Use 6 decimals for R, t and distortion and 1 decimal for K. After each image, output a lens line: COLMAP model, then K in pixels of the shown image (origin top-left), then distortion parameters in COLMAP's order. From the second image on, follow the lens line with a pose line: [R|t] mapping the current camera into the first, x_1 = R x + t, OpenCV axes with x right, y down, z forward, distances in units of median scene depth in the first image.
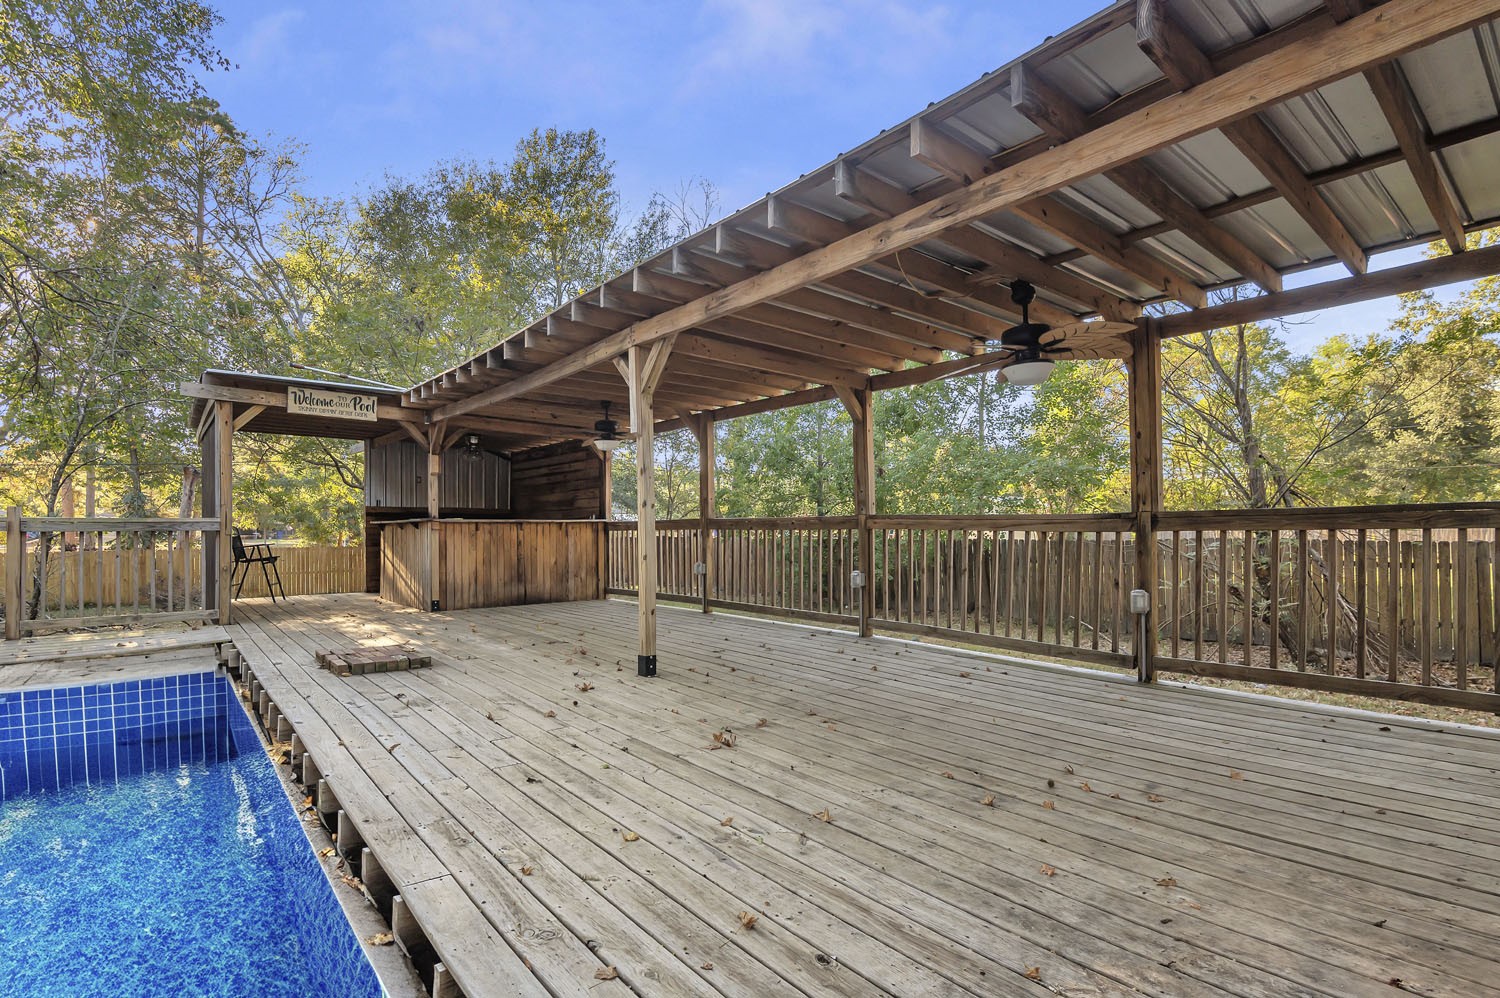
lens RADIAL K [[727.9, 0, 754.3], [0, 727.9, 539.9], [0, 0, 1]] dist [0.001186, -0.015602]
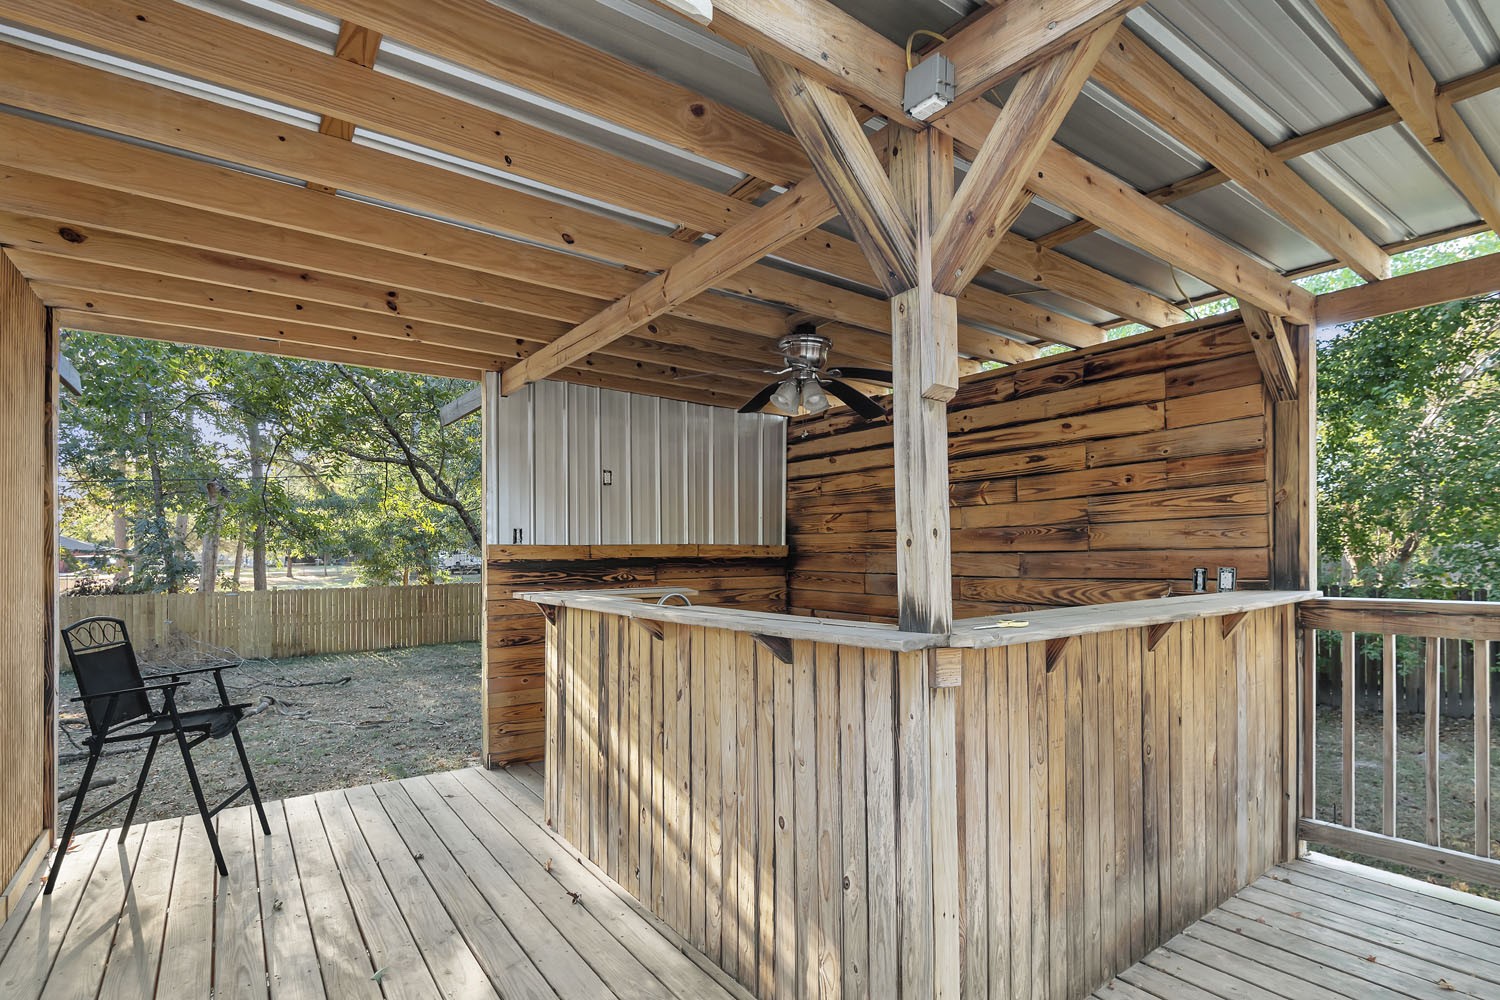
lens RADIAL K [[727.9, 0, 754.3], [0, 727.9, 540.9], [0, 0, 1]] dist [0.001186, -0.015602]
pose [[0.997727, -0.010300, -0.066588, -0.287528], [0.008657, 0.999652, -0.024911, -0.029511], [0.066821, 0.024278, 0.997470, 0.488825]]
